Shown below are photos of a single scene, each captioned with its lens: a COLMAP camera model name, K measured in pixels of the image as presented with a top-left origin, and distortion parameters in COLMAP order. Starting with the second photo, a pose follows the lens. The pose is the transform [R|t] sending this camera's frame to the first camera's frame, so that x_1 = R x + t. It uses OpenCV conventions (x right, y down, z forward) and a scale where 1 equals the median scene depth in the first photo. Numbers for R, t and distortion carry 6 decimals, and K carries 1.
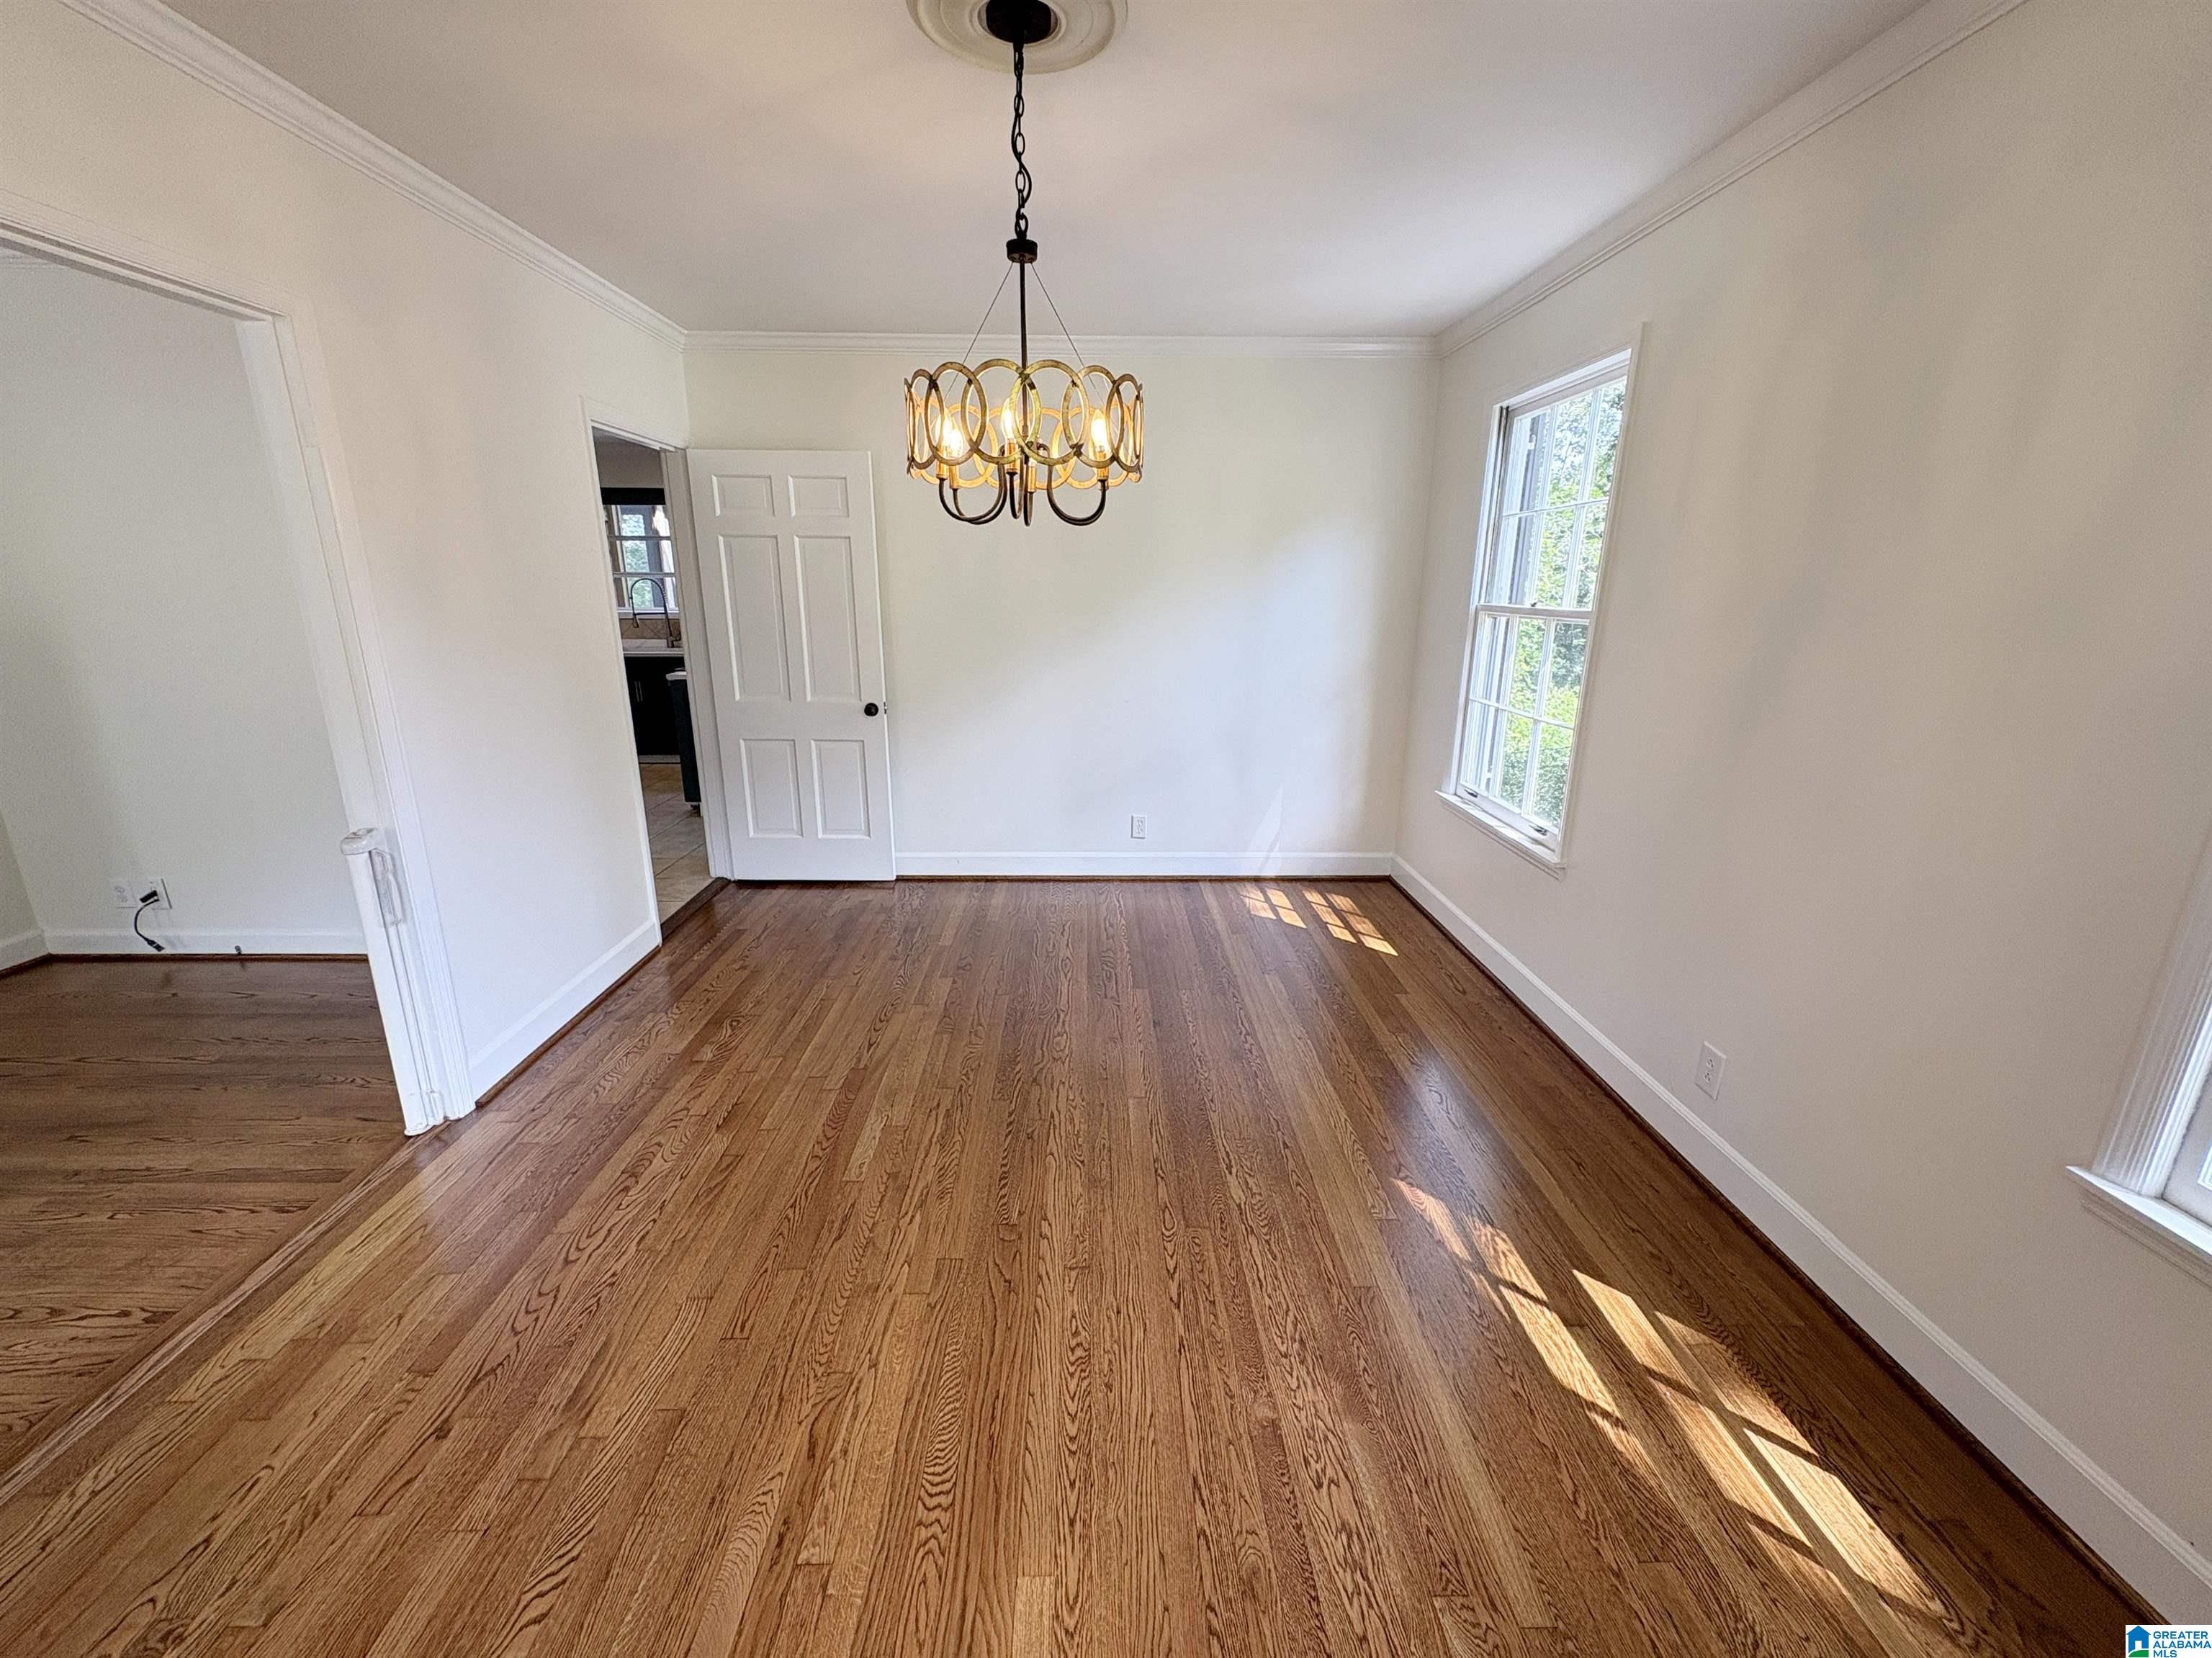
lens RADIAL K [[881.7, 0, 1105.0], [0, 881.7, 827.7], [0, 0, 1]] dist [-0.012666, 0.000153]
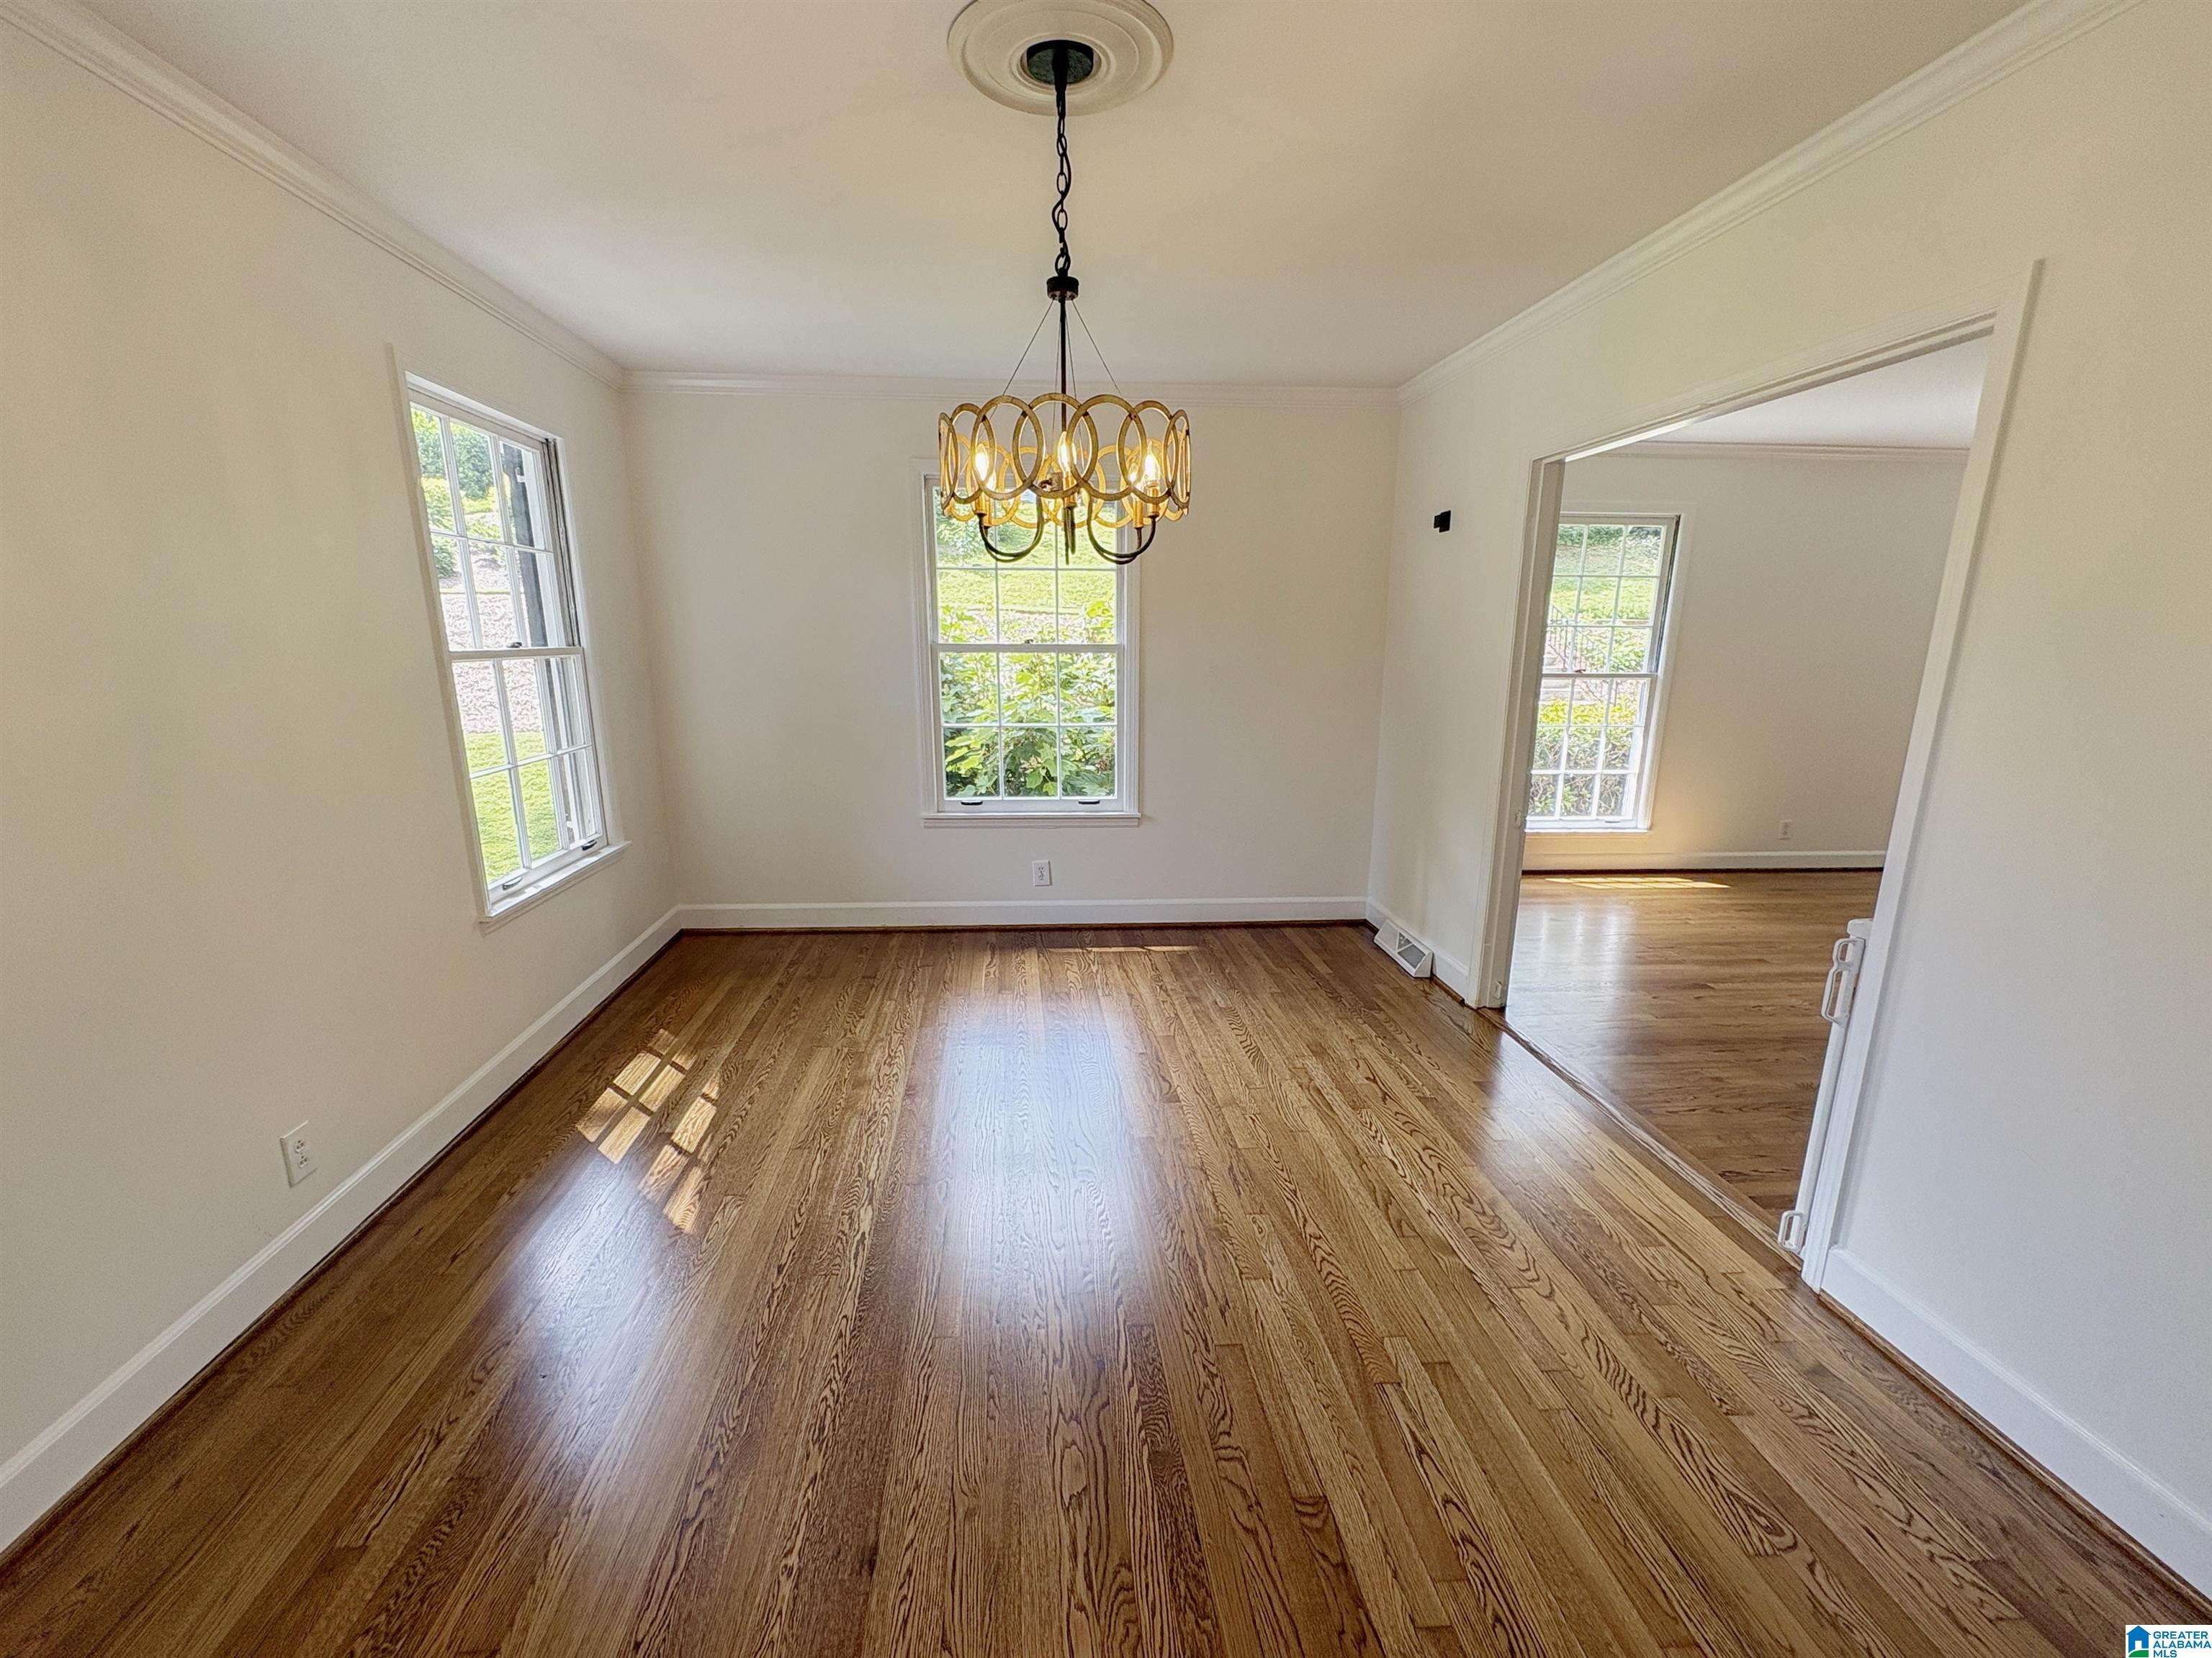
lens RADIAL K [[881.7, 0, 1101.1], [0, 881.7, 825.2], [0, 0, 1]] dist [-0.012666, 0.000153]
pose [[-0.996487, 0.004058, -0.083647, -0.038089], [-0.035645, 0.883284, 0.467481, -0.515264], [0.075781, 0.468820, -0.880037, 1.936688]]
